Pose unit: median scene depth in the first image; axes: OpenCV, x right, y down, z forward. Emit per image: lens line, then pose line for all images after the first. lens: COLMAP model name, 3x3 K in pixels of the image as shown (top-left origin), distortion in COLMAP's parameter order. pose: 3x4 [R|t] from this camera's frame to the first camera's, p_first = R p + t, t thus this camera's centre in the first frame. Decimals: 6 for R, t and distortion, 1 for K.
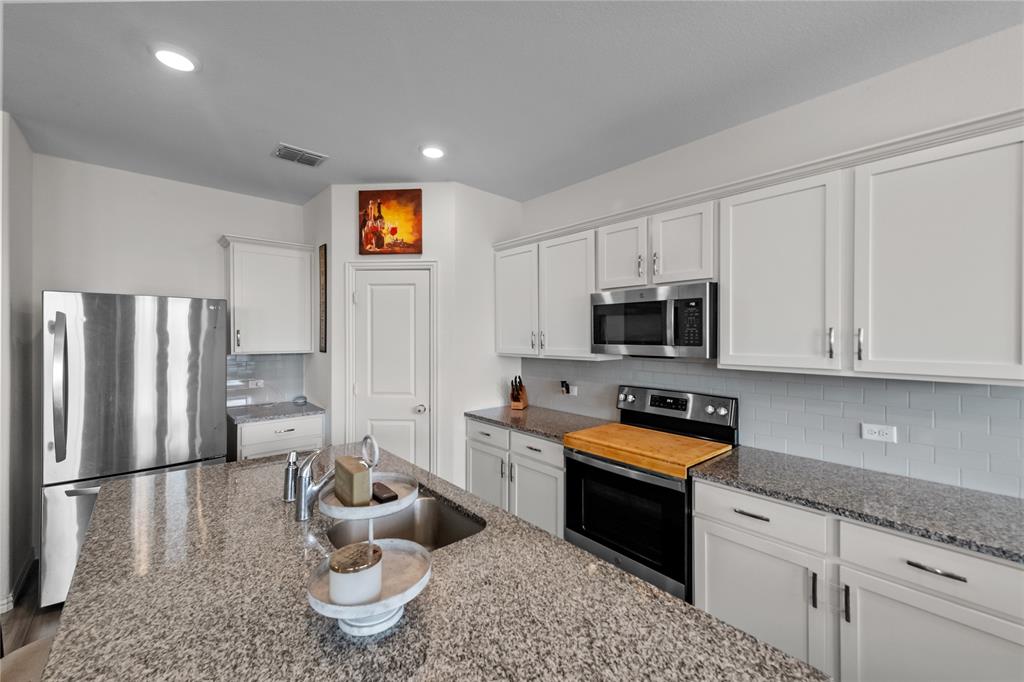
lens RADIAL K [[409.7, 0, 506.9], [0, 409.7, 336.3], [0, 0, 1]] dist [0.016687, -0.002477]
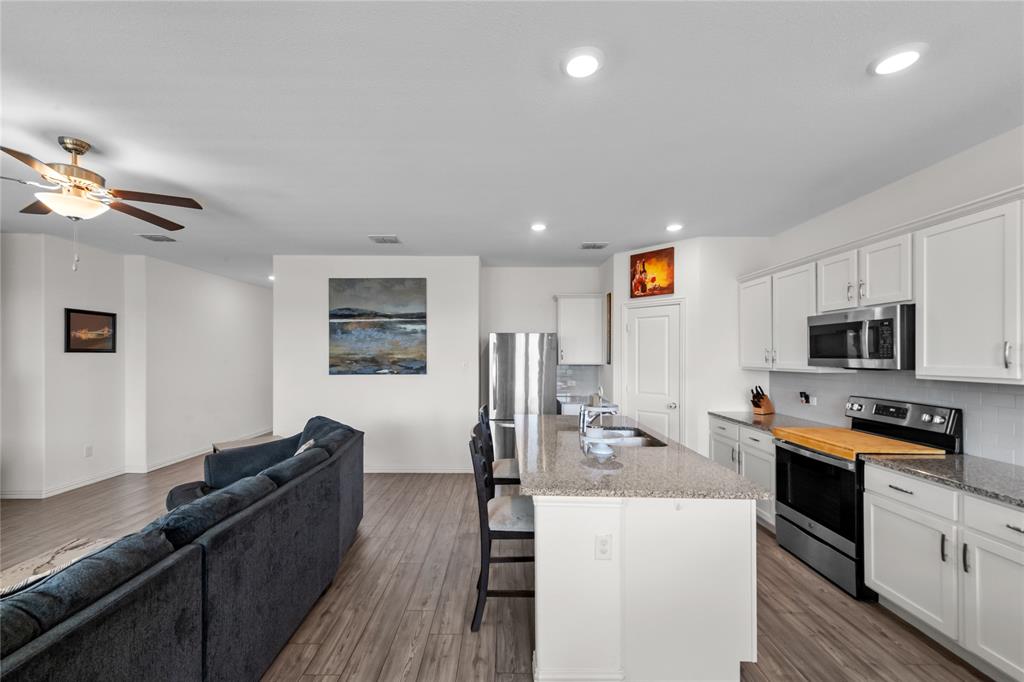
lens RADIAL K [[409.7, 0, 500.4], [0, 409.7, 355.1], [0, 0, 1]] dist [0.016687, -0.002477]
pose [[0.744626, -0.001796, -0.667480, 0.340424], [-0.001058, 0.999992, -0.003871, 0.014696], [0.667481, 0.003589, 0.744618, -0.506864]]
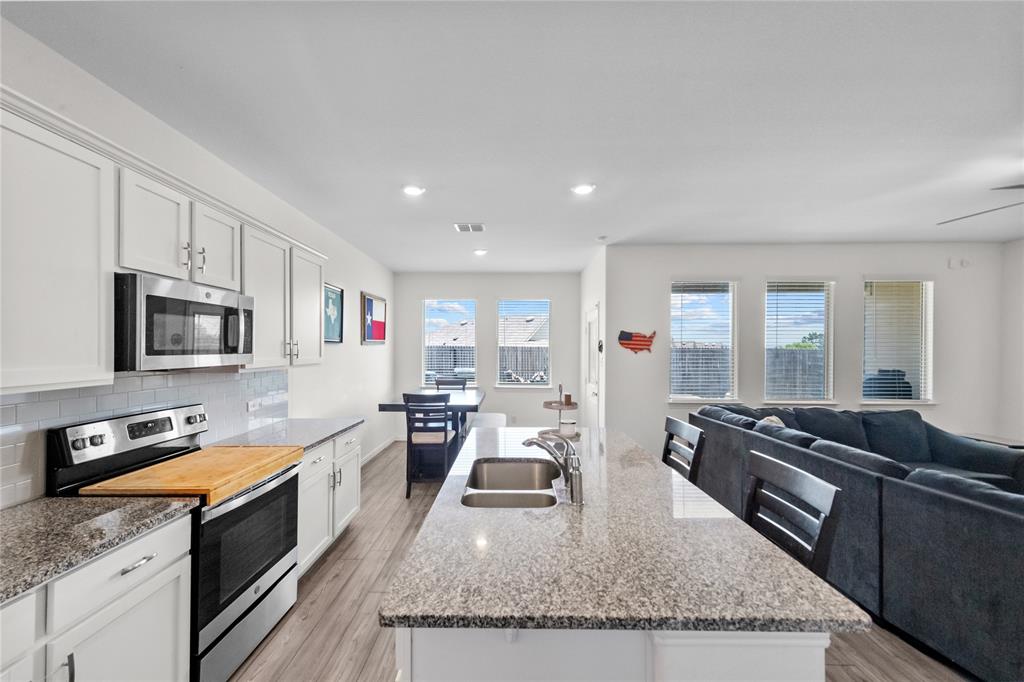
lens RADIAL K [[409.7, 0, 505.6], [0, 409.7, 346.7], [0, 0, 1]] dist [0.016687, -0.002477]
pose [[-0.744015, 0.000364, 0.668163, -0.621496], [-0.002977, 0.999988, -0.003860, 0.006545], [-0.668157, -0.004861, -0.744005, 1.086721]]
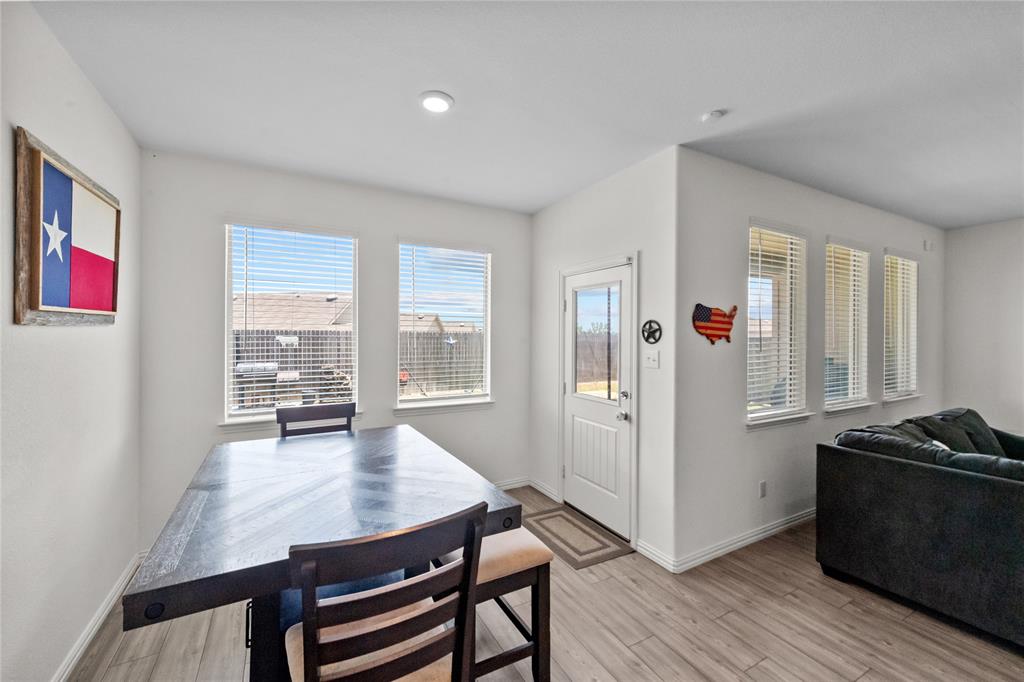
lens RADIAL K [[409.7, 0, 508.1], [0, 409.7, 333.9], [0, 0, 1]] dist [0.016687, -0.002477]
pose [[-0.976153, -0.003847, 0.217052, 0.438995], [-0.003960, 0.999992, -0.000088, 0.003255], [-0.217050, -0.000945, -0.976160, 0.489431]]
